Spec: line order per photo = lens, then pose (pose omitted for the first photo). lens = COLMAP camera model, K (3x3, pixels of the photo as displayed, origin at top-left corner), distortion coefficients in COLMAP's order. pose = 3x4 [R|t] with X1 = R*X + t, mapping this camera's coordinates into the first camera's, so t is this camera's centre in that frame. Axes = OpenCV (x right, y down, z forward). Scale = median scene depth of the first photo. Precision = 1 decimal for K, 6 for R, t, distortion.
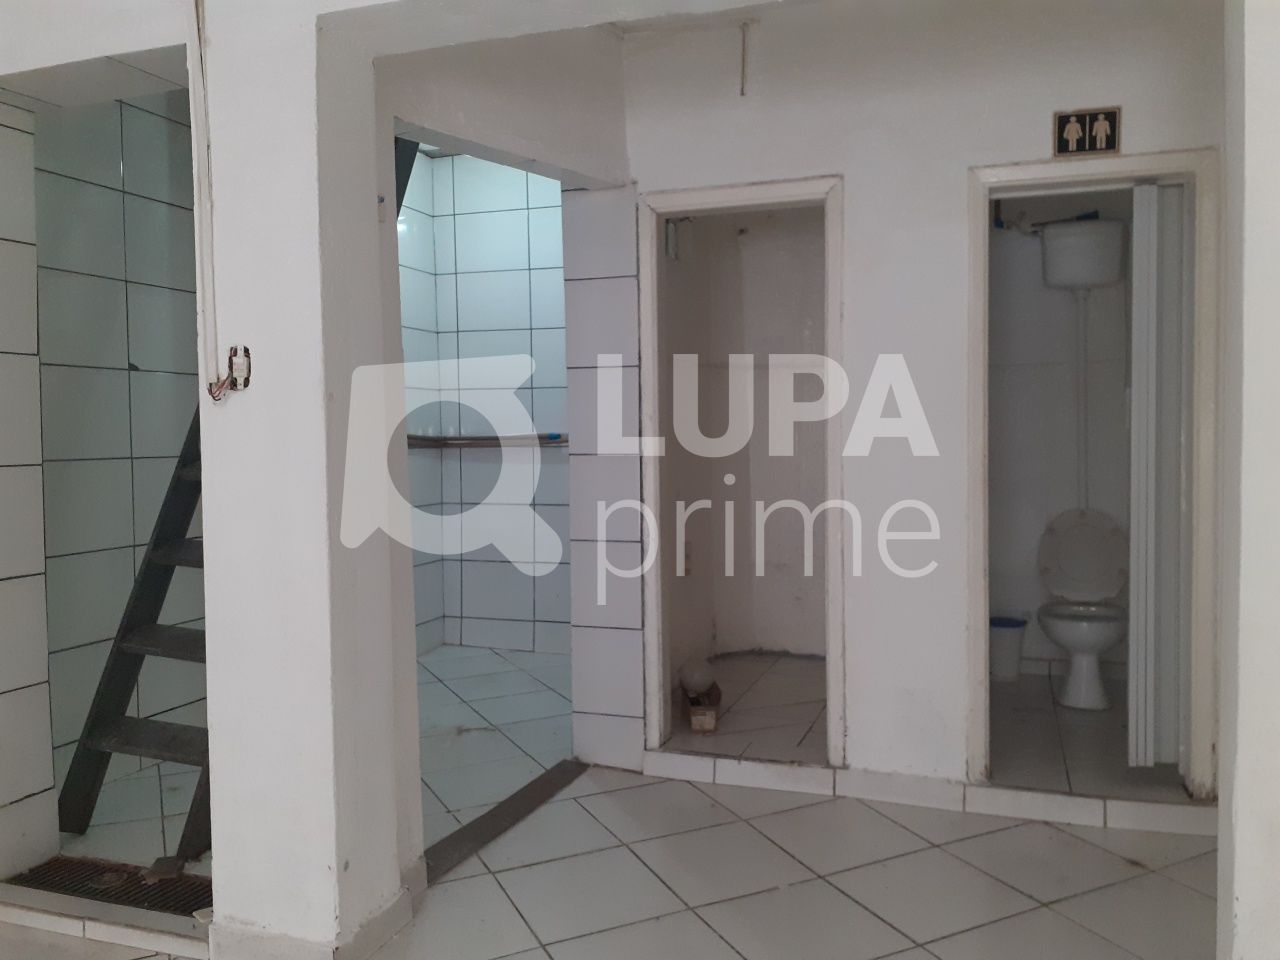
lens RADIAL K [[1028.3, 0, 639.3], [0, 1028.3, 466.7], [0, 0, 1]] dist [0.114972, -0.241389]
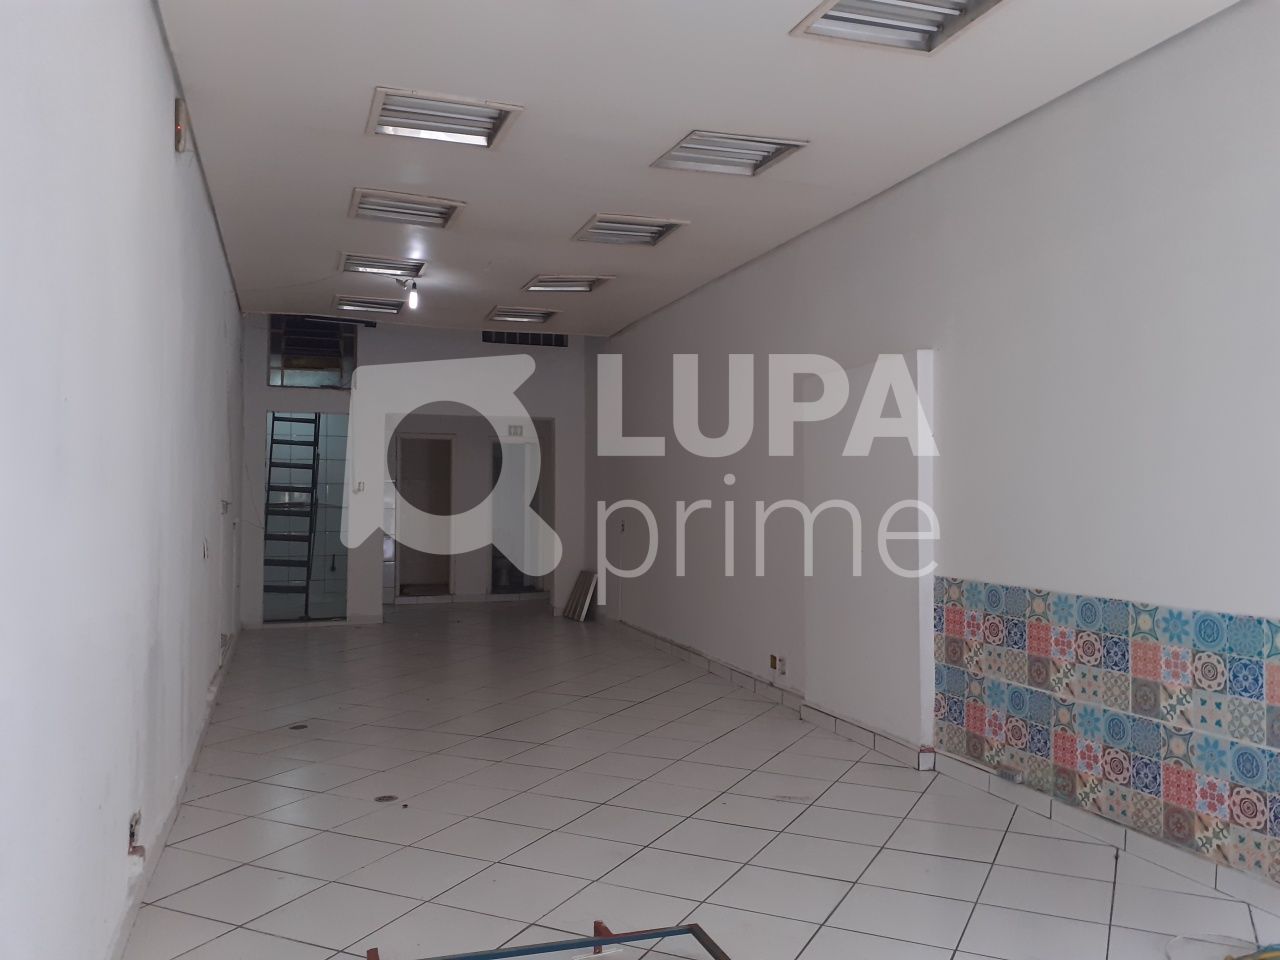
lens RADIAL K [[1037.6, 0, 660.3], [0, 1037.6, 476.8], [0, 0, 1]] dist [0.107837, -0.167505]
pose [[0.776232, 0.025531, 0.629930, -1.523092], [0.013568, 0.998272, -0.057179, 0.093359], [-0.630302, 0.052931, 0.774544, -2.257113]]
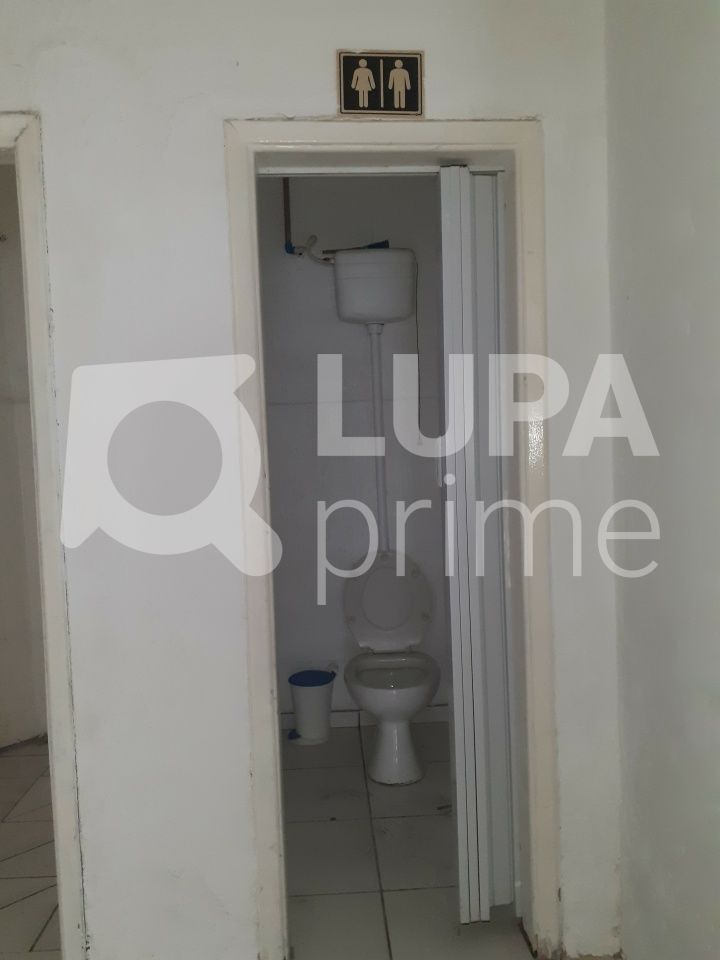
lens RADIAL K [[772.0, 0, 371.3], [0, 772.0, 479.5], [0, 0, 1]] dist [0.105972, -0.175567]
pose [[0.919593, -0.039661, 0.390865, 0.177125], [0.036715, 0.999213, 0.015010, -0.048046], [-0.391153, 0.000548, 0.920326, 0.445008]]
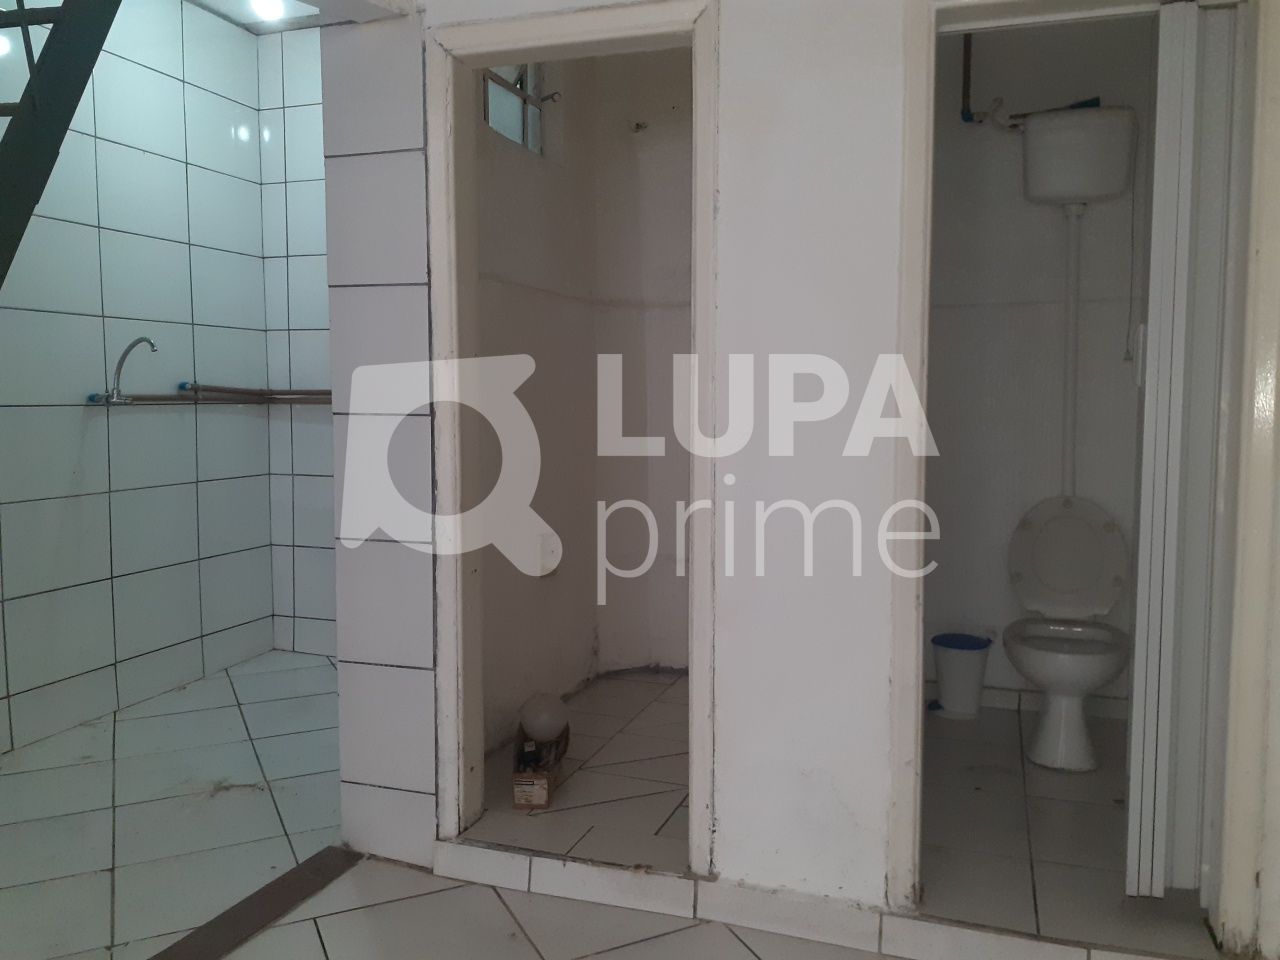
lens RADIAL K [[1040.7, 0, 635.6], [0, 1040.7, 466.2], [0, 0, 1]] dist [0.001125, -0.019697]
pose [[0.999886, 0.012594, 0.008331, 0.135164], [-0.012883, 0.999284, 0.035575, -0.004423], [-0.007877, -0.035679, 0.999332, 0.318566]]
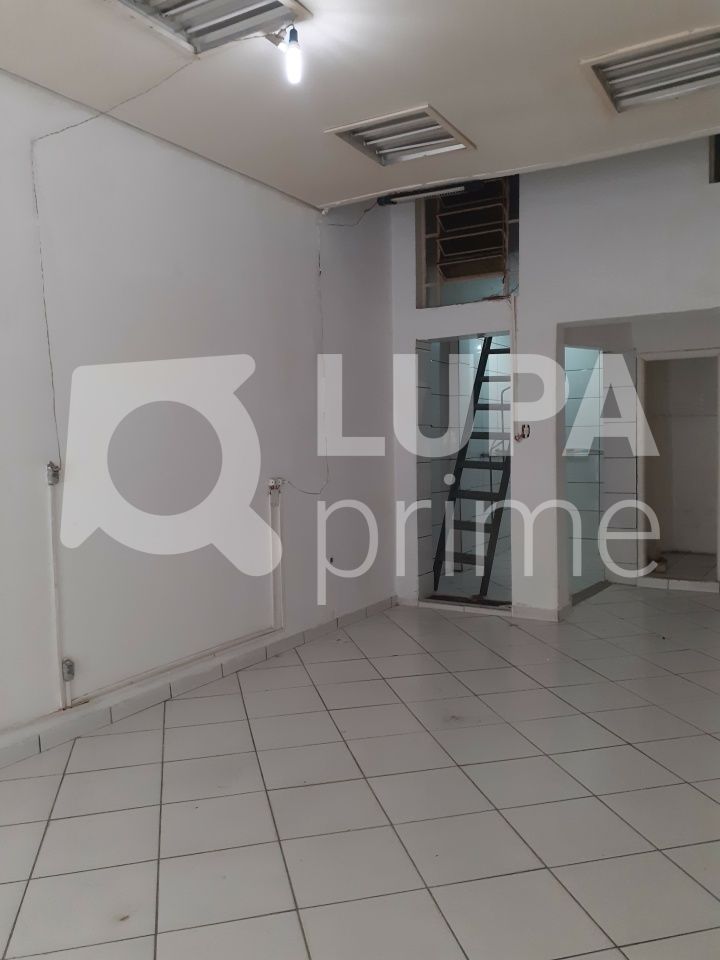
lens RADIAL K [[778.2, 0, 360.0], [0, 778.2, 480.0], [0, 0, 1]] dist [0.107837, -0.167505]
pose [[0.978583, 0.004300, -0.205809, -0.266487], [-0.001083, 0.999876, 0.015741, 0.013045], [0.205851, -0.015181, 0.978466, -1.021612]]
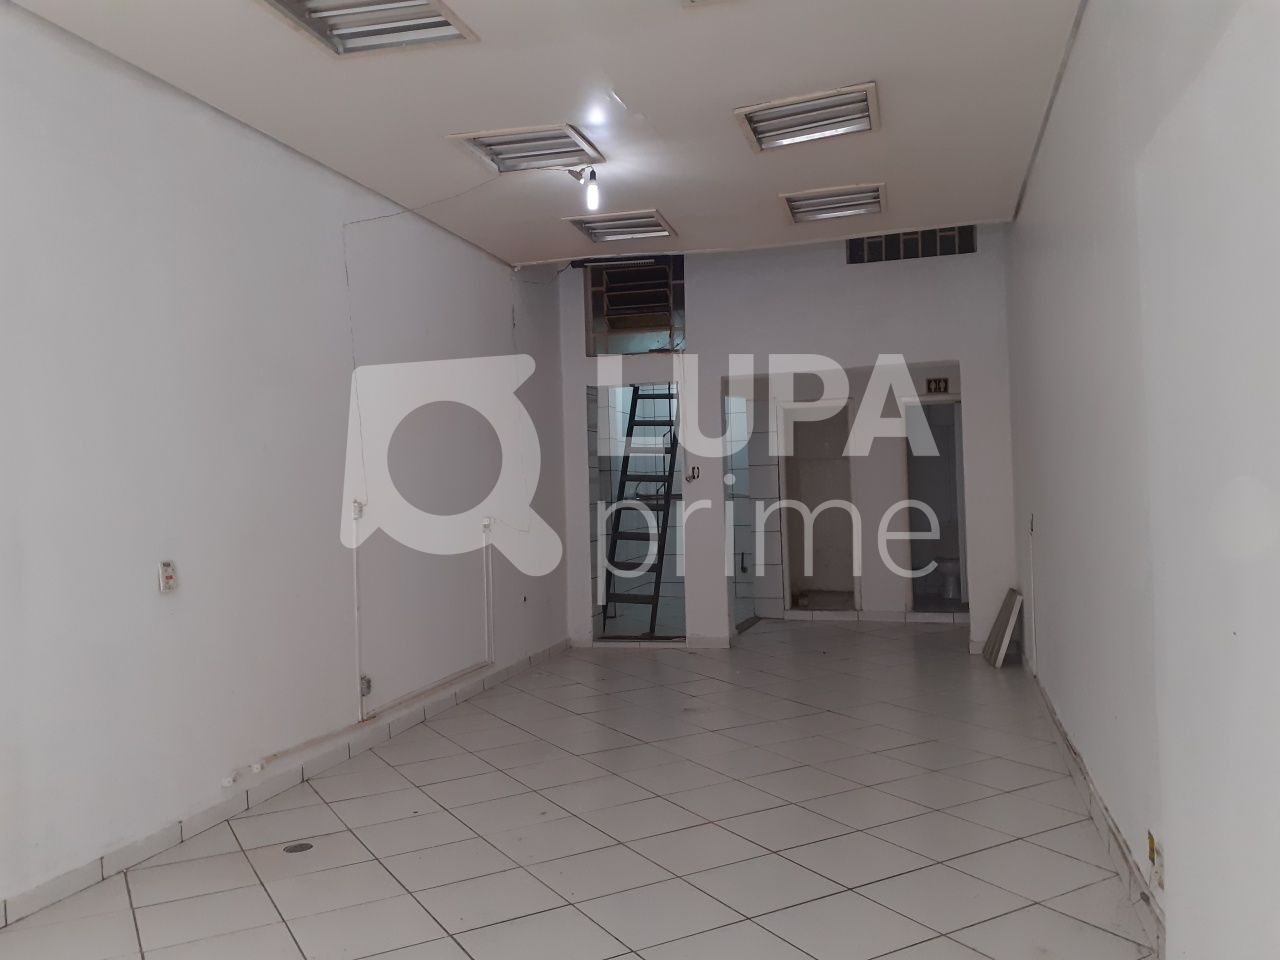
lens RADIAL K [[1032.7, 0, 640.5], [0, 1032.7, 468.4], [0, 0, 1]] dist [0.285872, -0.780646]
pose [[0.997046, -0.018535, 0.074535, -0.571179], [0.022925, 0.998025, -0.058487, 0.062223], [-0.073303, 0.060023, 0.995502, -1.697717]]
